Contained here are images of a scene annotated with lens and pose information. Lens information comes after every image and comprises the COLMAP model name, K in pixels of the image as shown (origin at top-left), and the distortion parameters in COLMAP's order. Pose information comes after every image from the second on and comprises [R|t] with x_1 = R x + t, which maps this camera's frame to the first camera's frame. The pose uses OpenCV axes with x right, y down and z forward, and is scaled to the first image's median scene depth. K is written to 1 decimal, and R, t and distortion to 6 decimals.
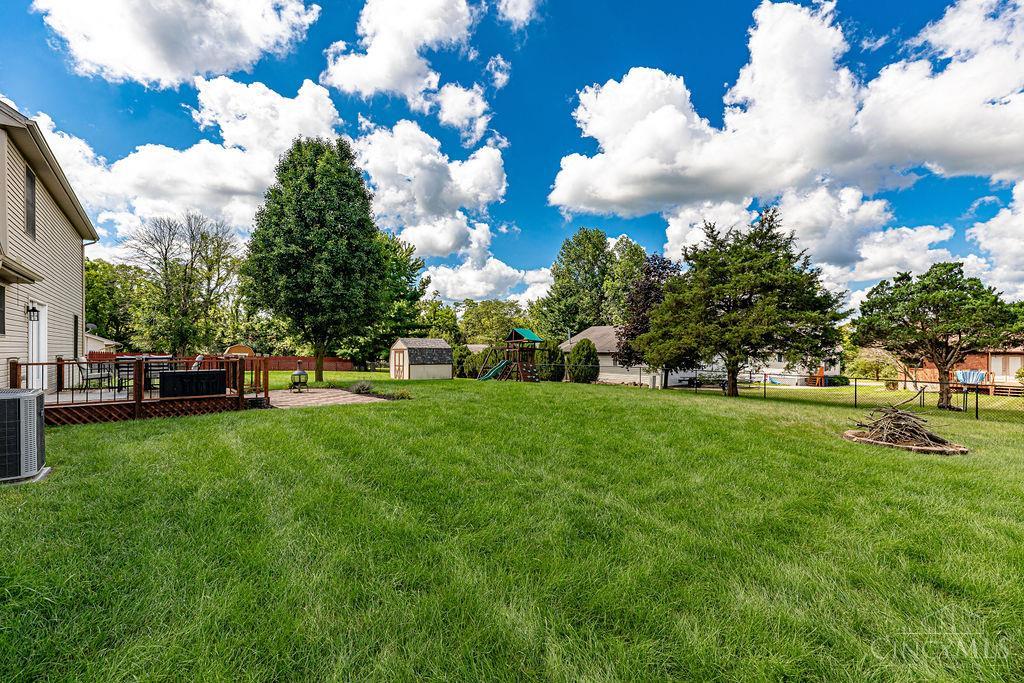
lens RADIAL K [[489.1, 0, 478.8], [0, 489.1, 364.4], [0, 0, 1]] dist [0.004333, 0.000831]
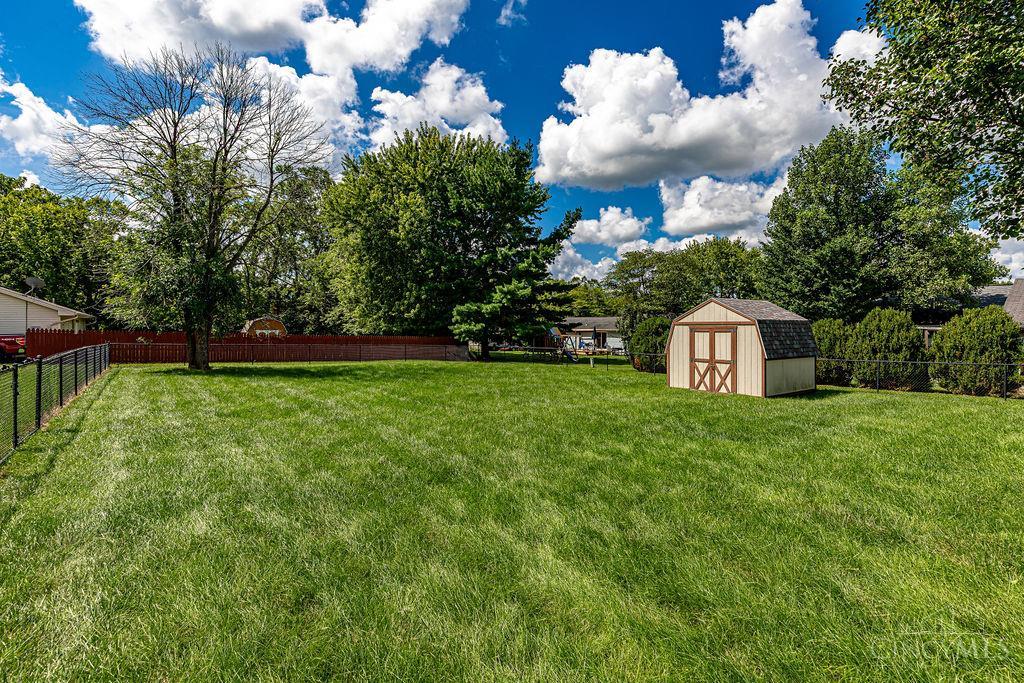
lens RADIAL K [[555.4, 0, 512.0], [0, 555.4, 341.5], [0, 0, 1]] dist [-0.017666, -0.000655]
pose [[0.999902, -0.001275, 0.013928, -0.300132], [0.001282, 0.999999, -0.000480, -0.012640], [-0.013928, 0.000497, 0.999903, 0.429503]]
